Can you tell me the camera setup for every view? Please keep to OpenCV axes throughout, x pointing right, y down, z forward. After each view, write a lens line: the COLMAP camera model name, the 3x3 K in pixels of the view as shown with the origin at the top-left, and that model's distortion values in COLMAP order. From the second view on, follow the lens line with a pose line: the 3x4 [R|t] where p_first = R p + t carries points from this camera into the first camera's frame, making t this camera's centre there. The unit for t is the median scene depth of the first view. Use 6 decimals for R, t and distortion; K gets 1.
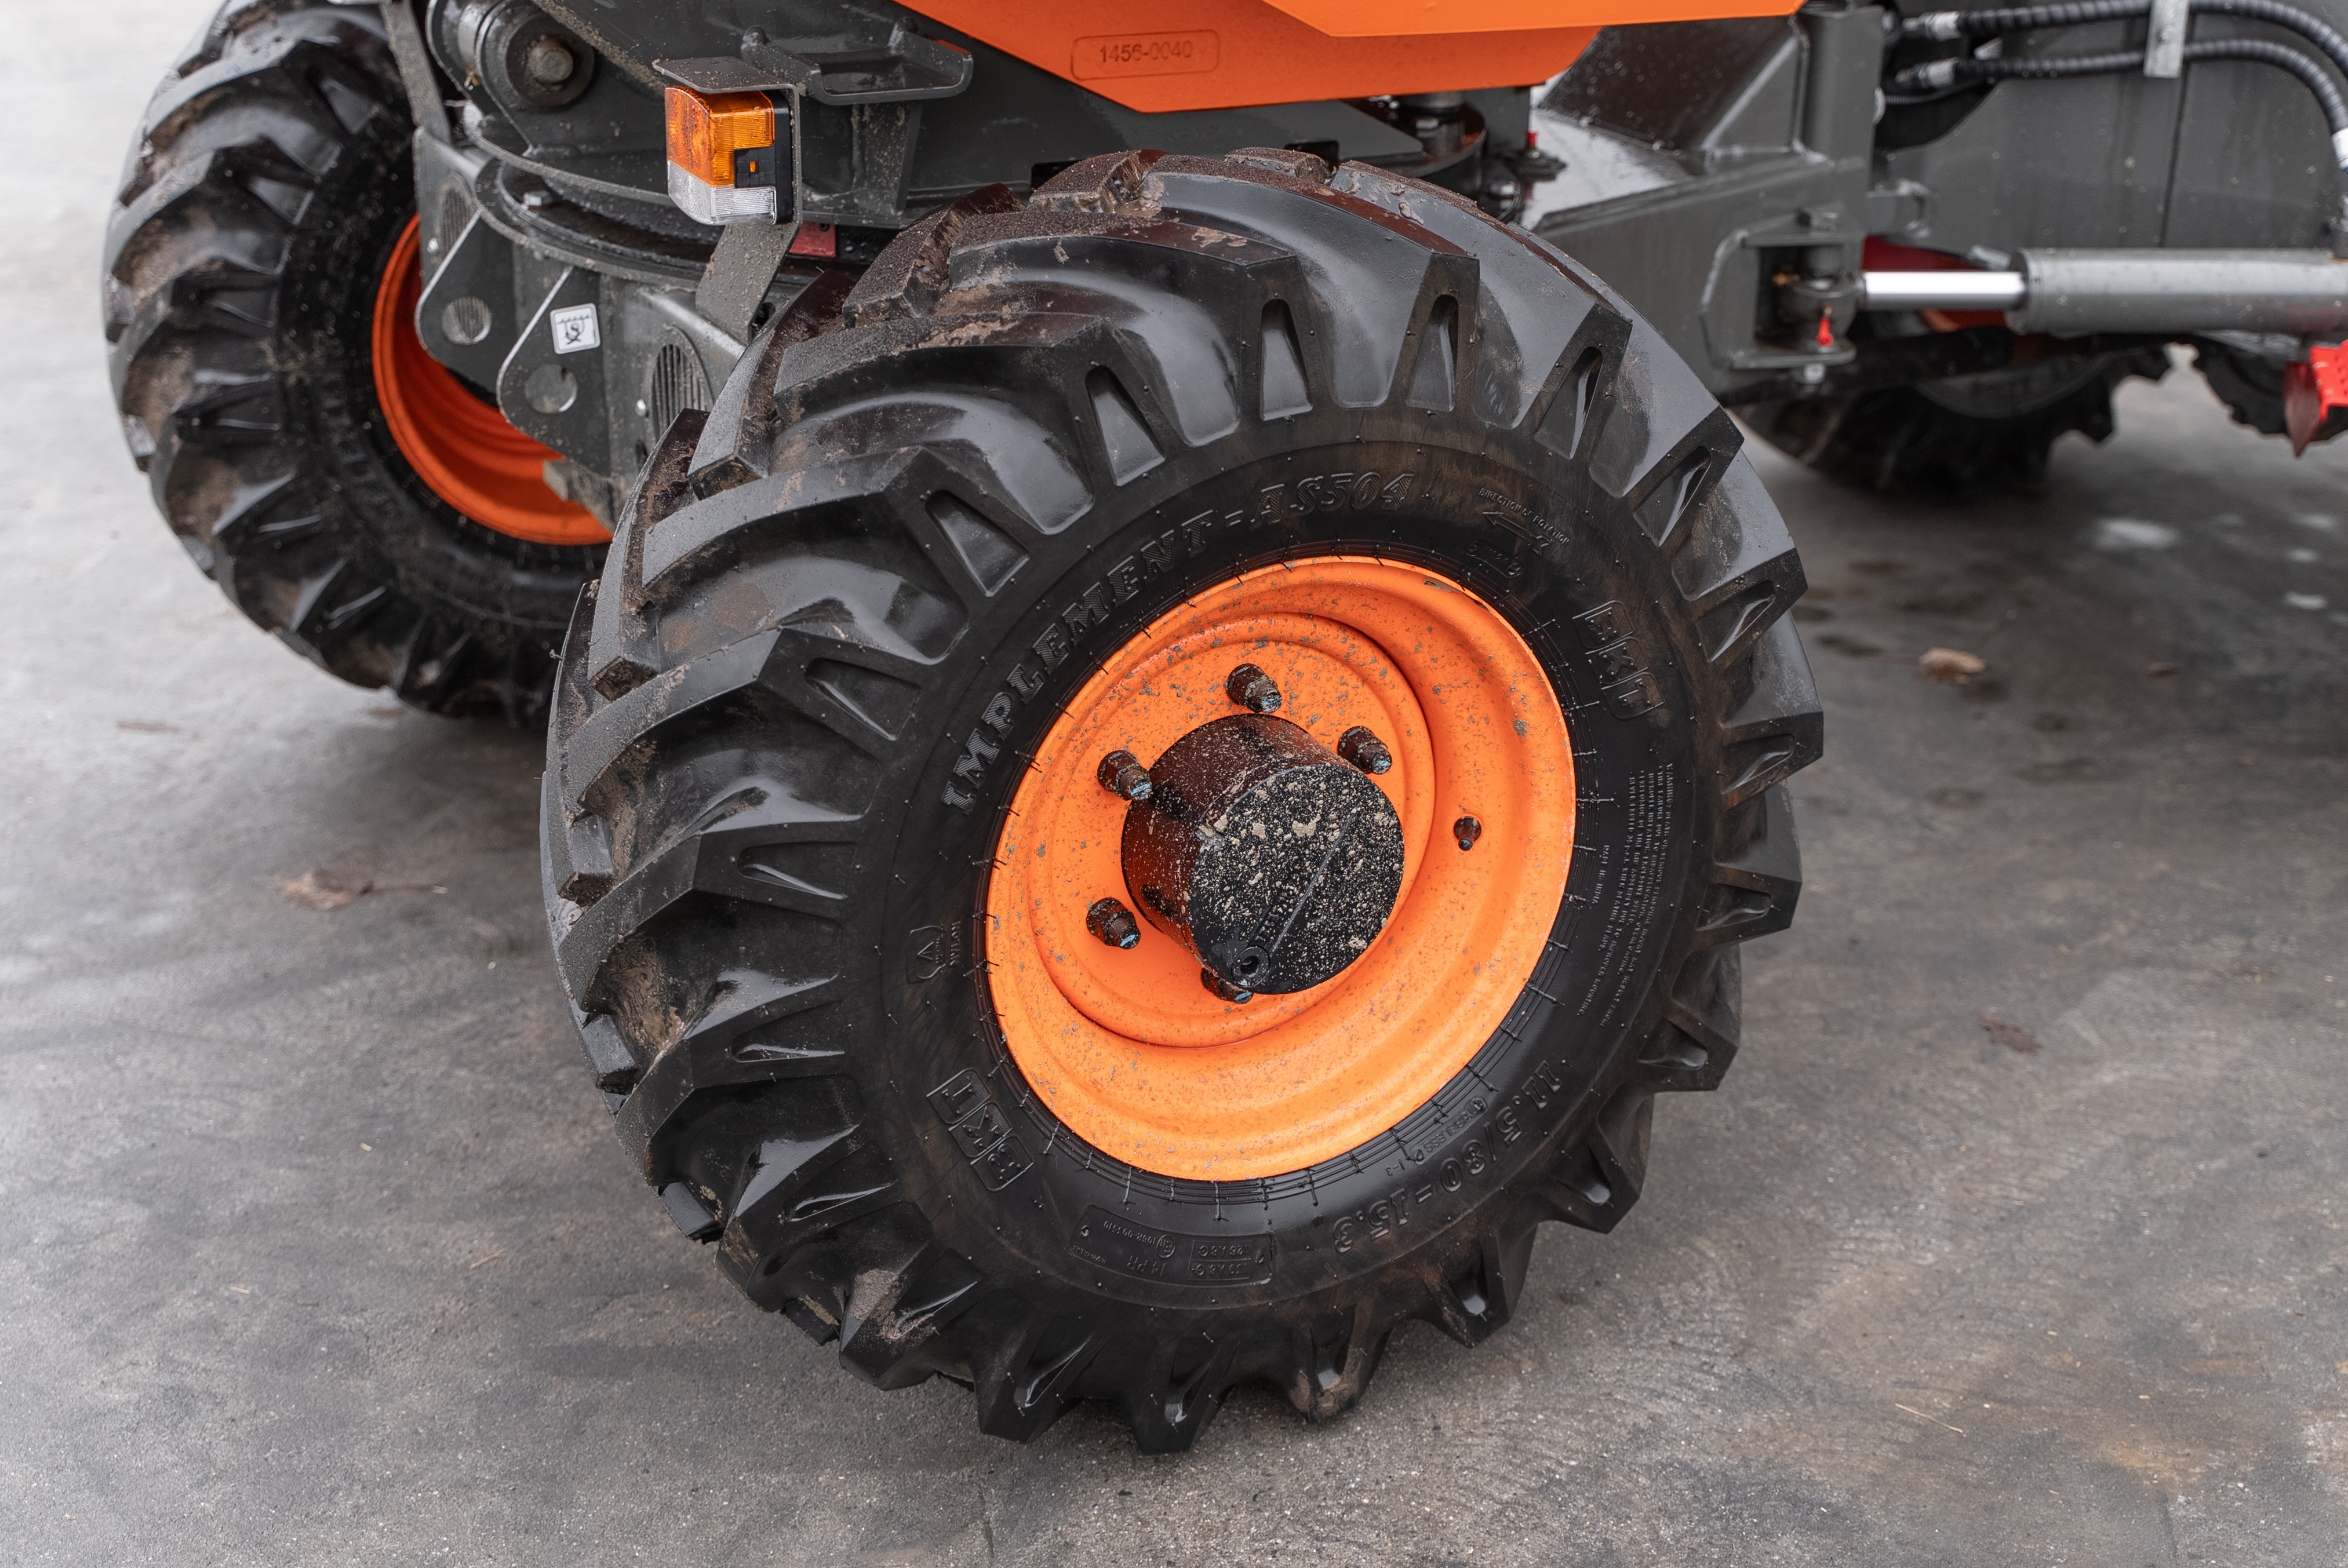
lens RADIAL K [[3169.3, 0, 1182.4], [0, 3169.3, 779.1], [0, 0, 1]] dist [-0.001433, 0.000000]
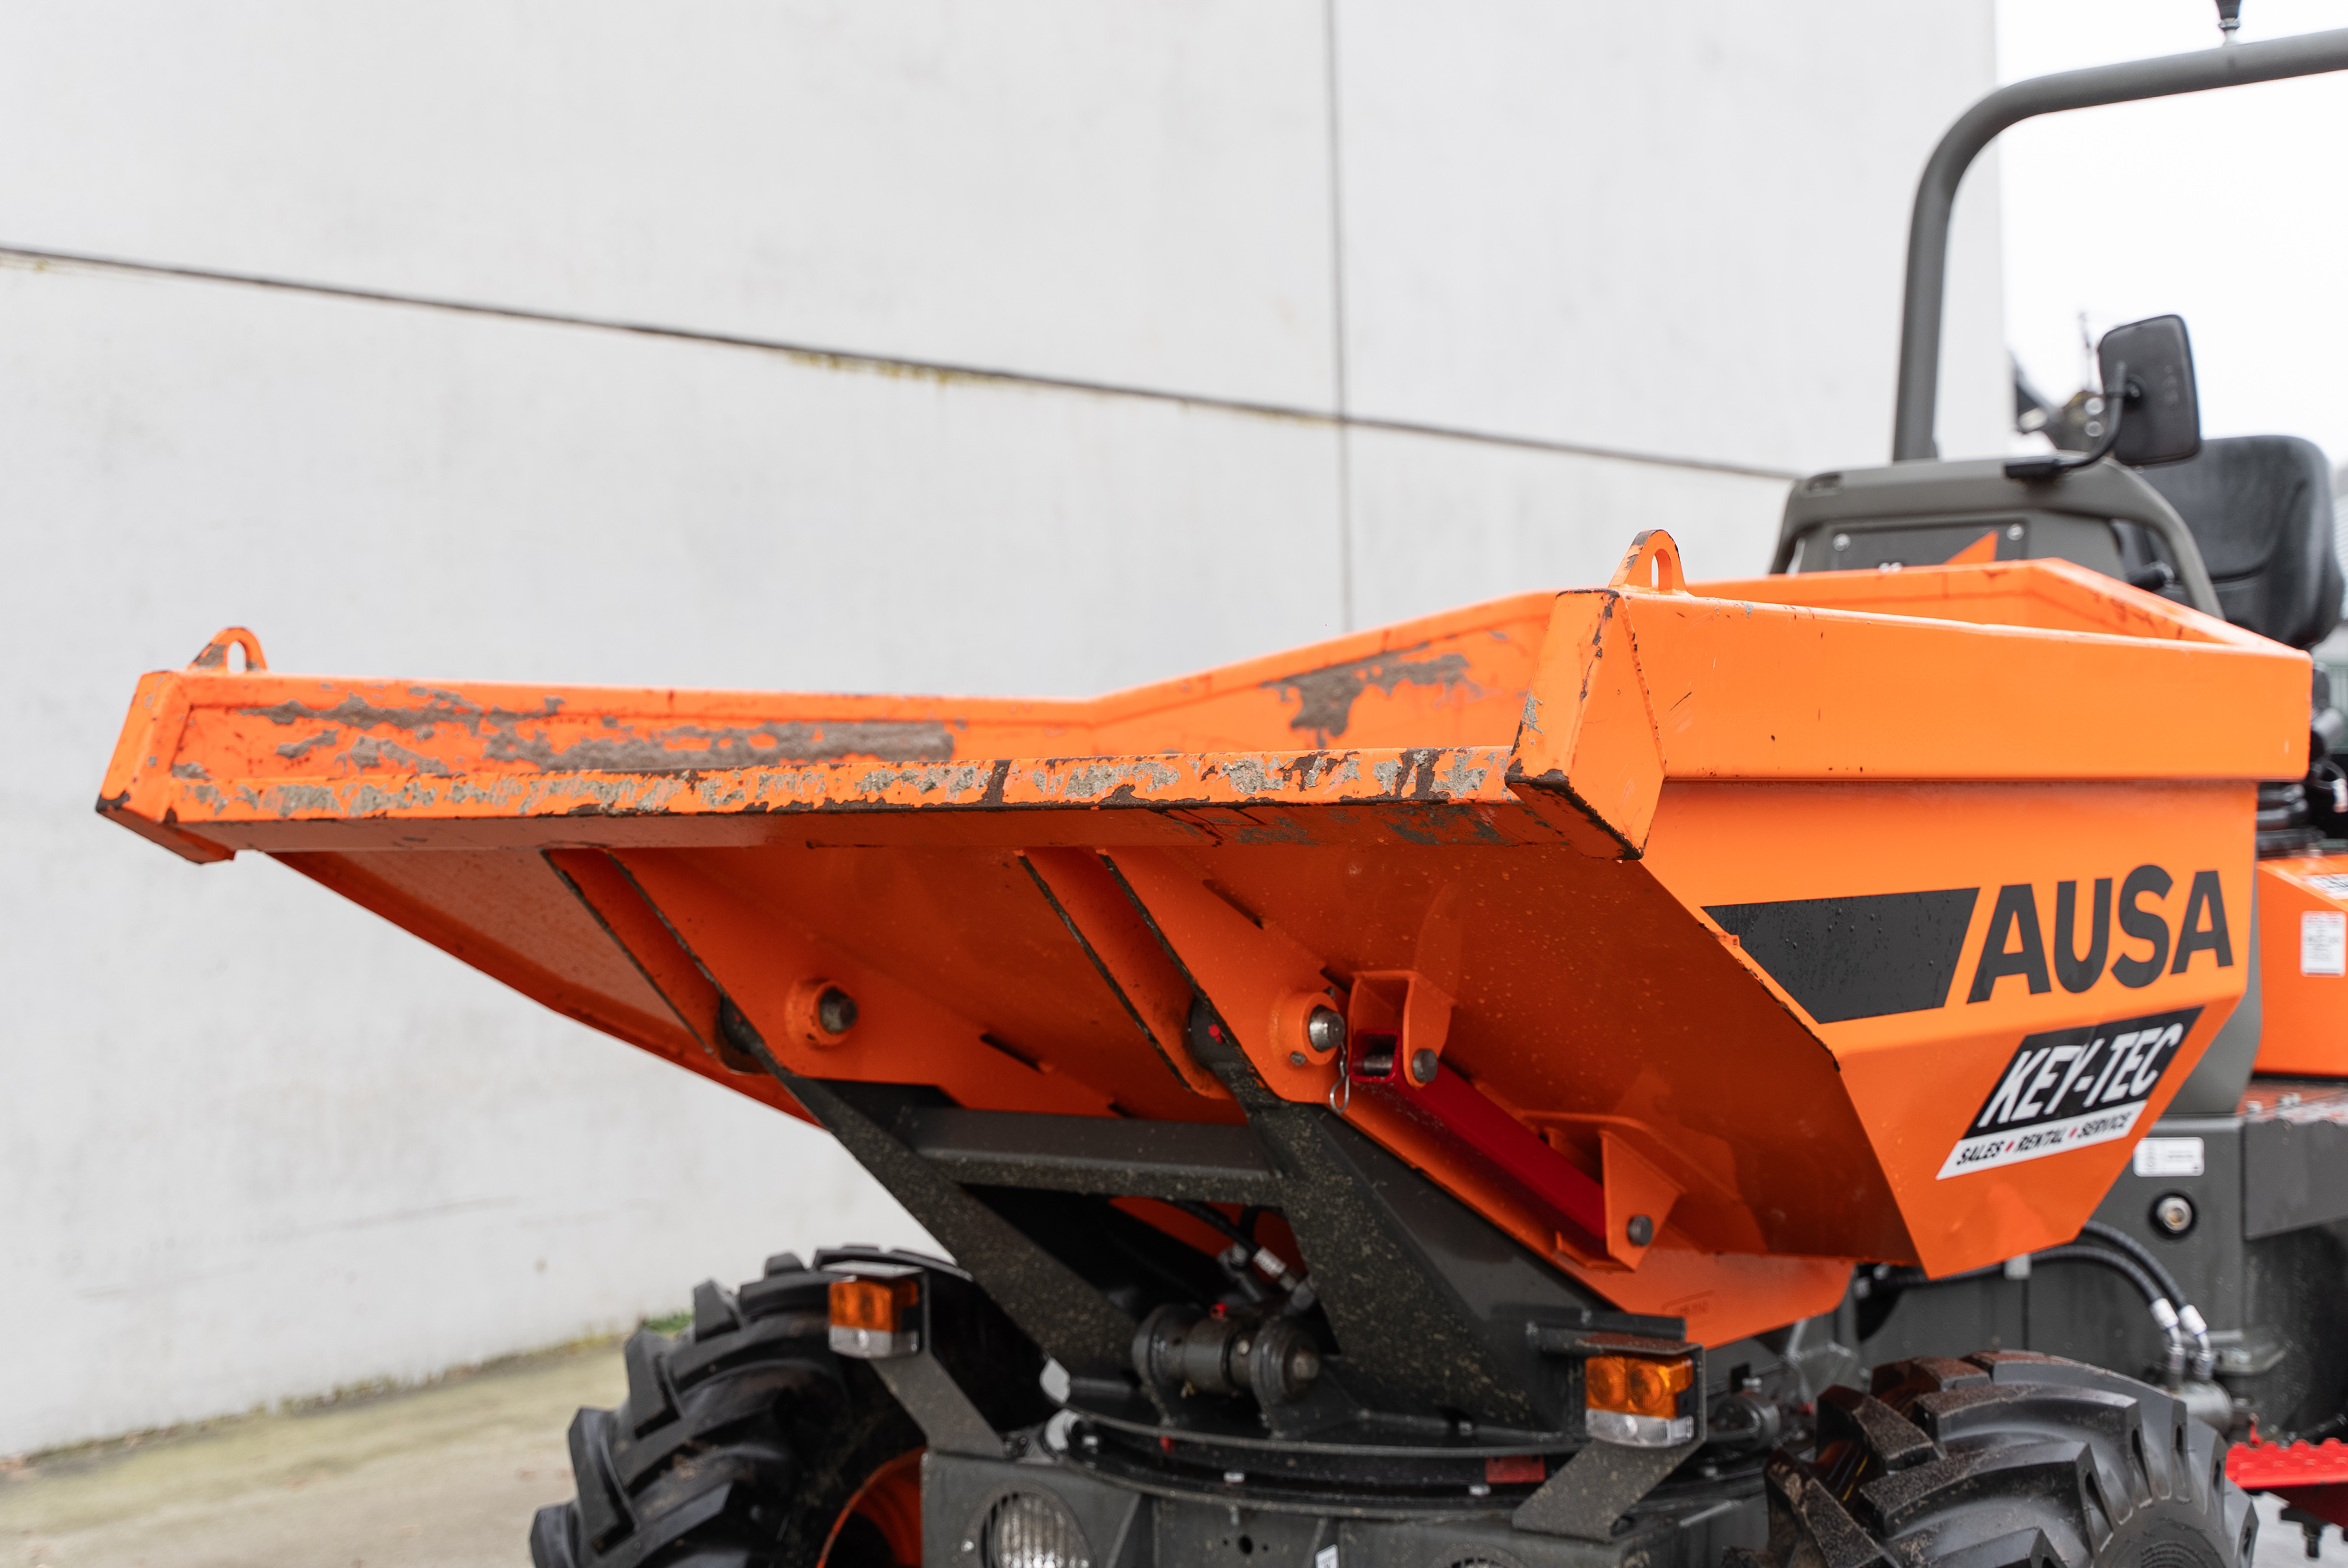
lens RADIAL K [[3480.8, 0, 1157.6], [0, 3480.8, 799.8], [0, 0, 1]] dist [0.037175, 0.000000]
pose [[0.900694, -0.038852, 0.432713, -0.700062], [0.199620, 0.921642, -0.332758, 0.025682], [-0.385878, 0.386091, 0.837873, -0.245287]]
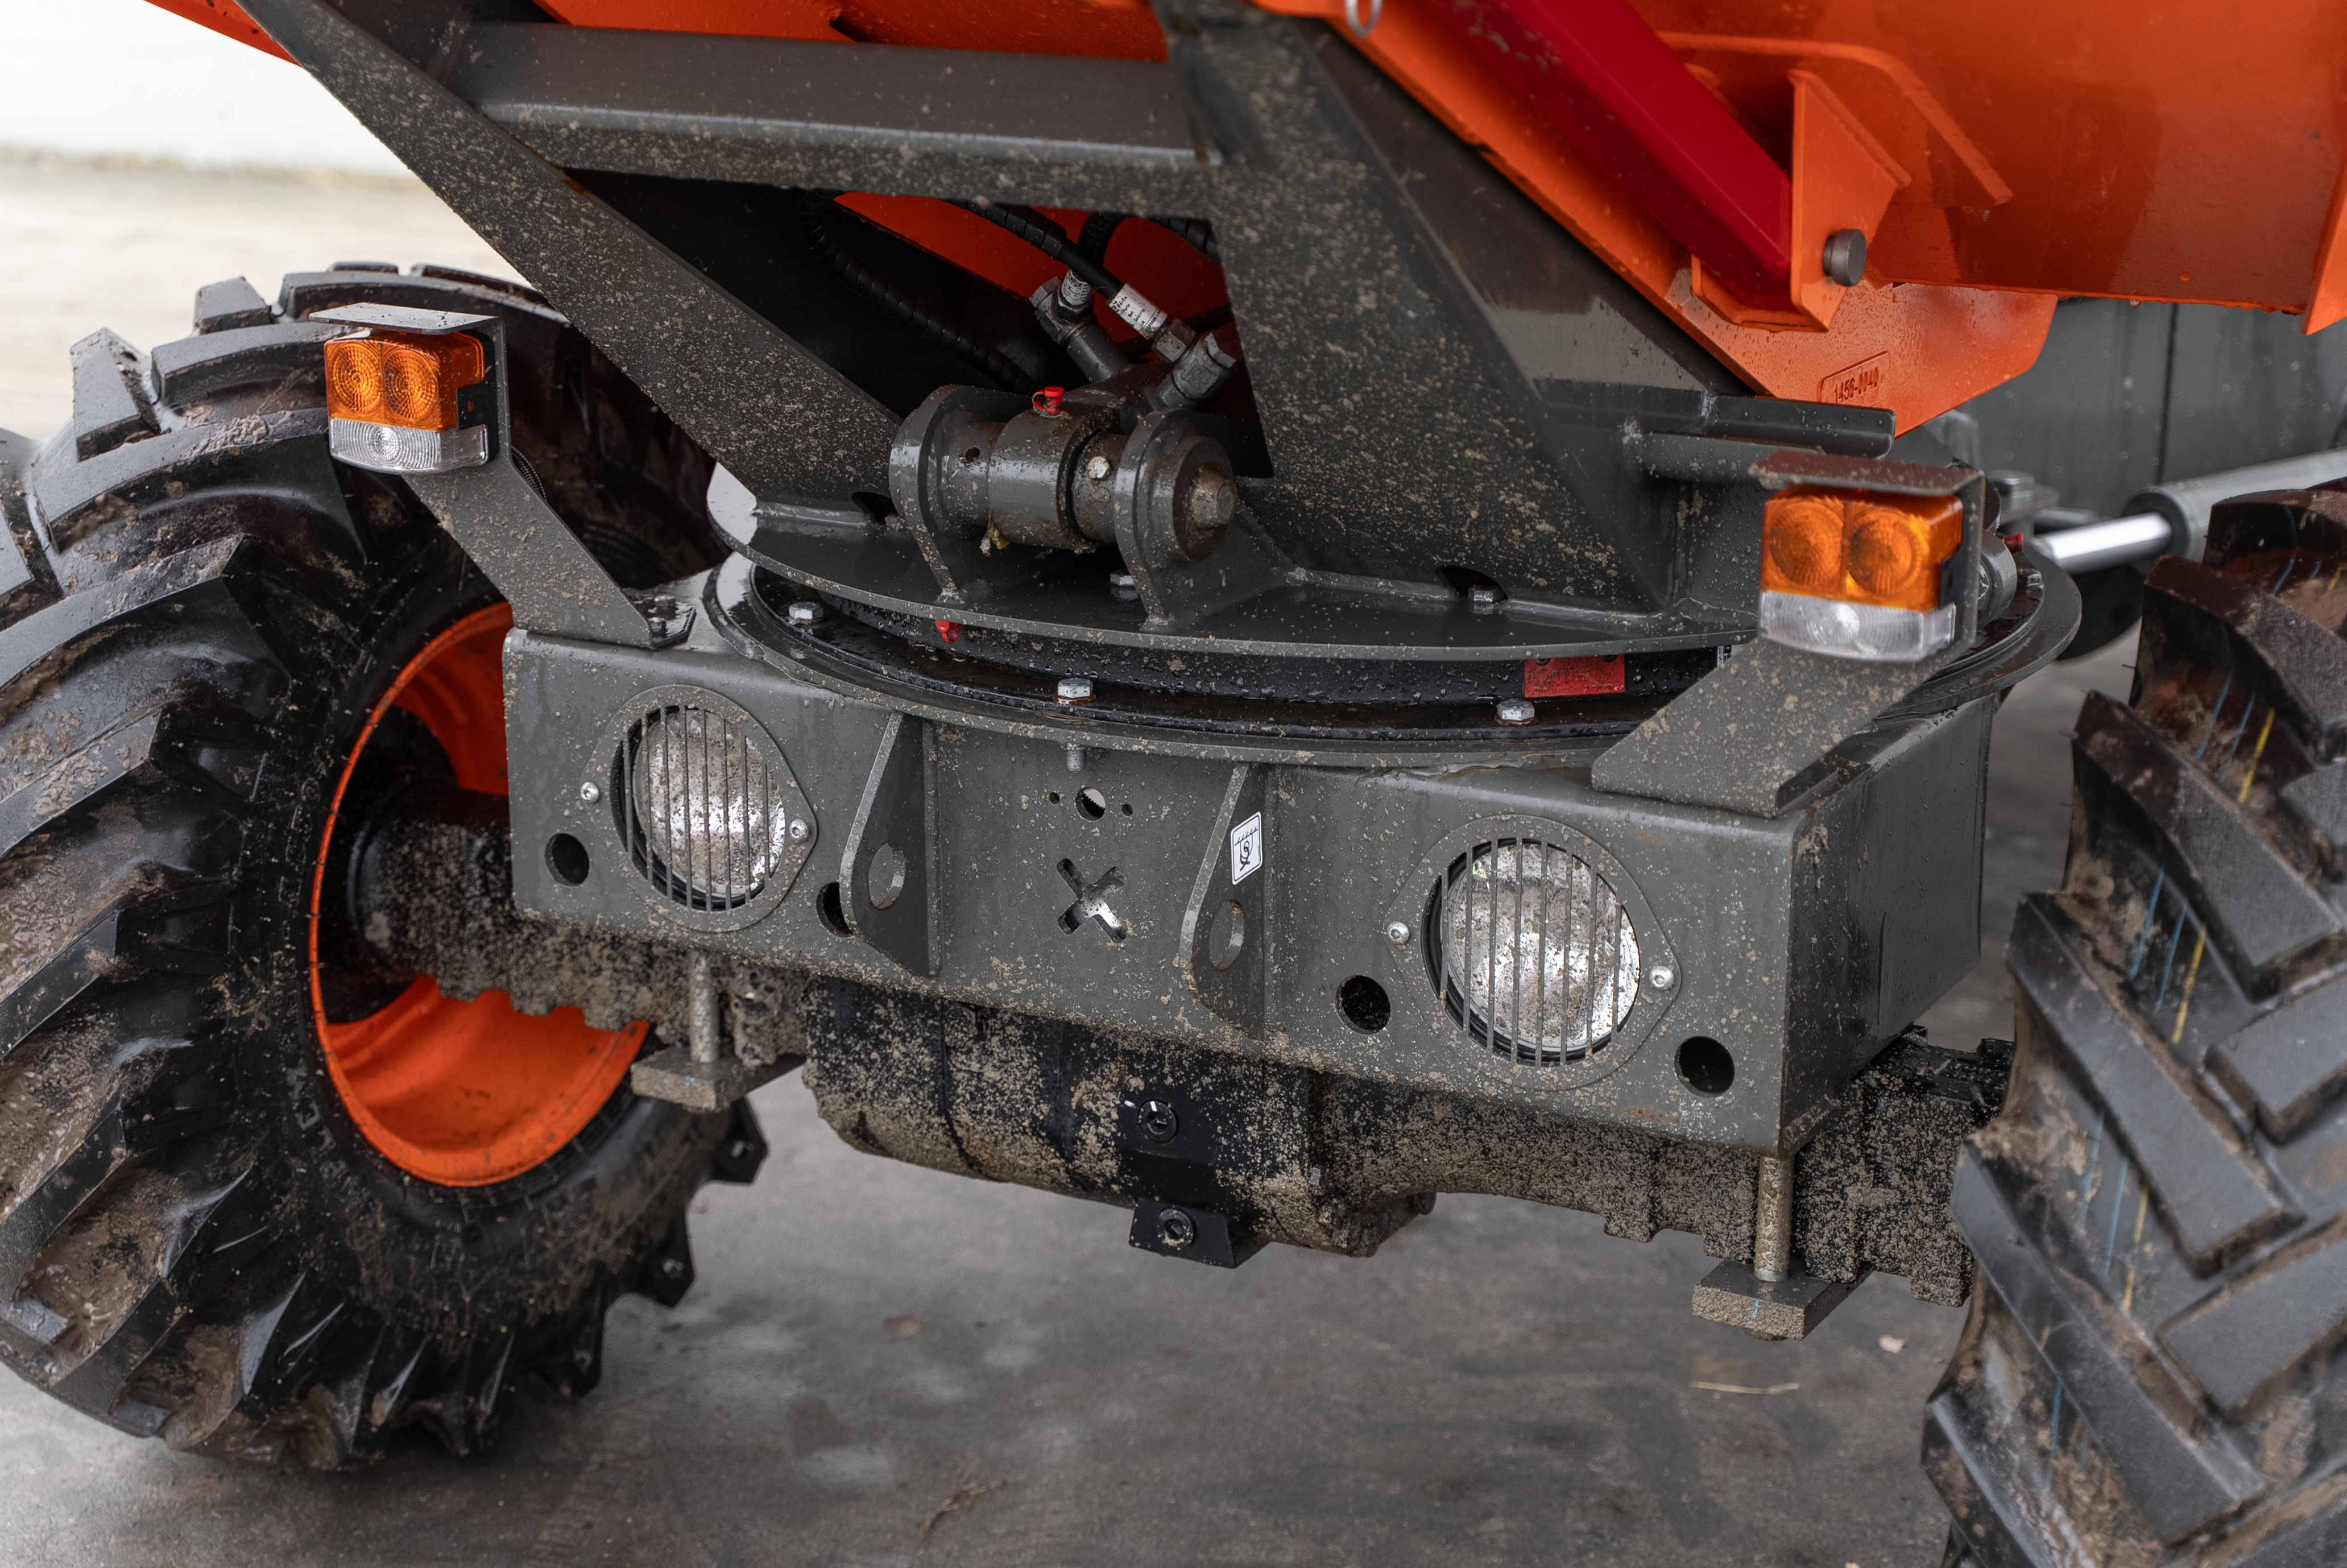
lens RADIAL K [[3856.2, 0, 1188.3], [0, 3856.2, 795.3], [0, 0, 1]] dist [0.007084, 0.000000]
pose [[0.840112, -0.178716, 0.512125, -0.535349], [0.227643, 0.973157, -0.033835, -0.102346], [-0.492331, 0.145007, 0.858244, 0.186858]]
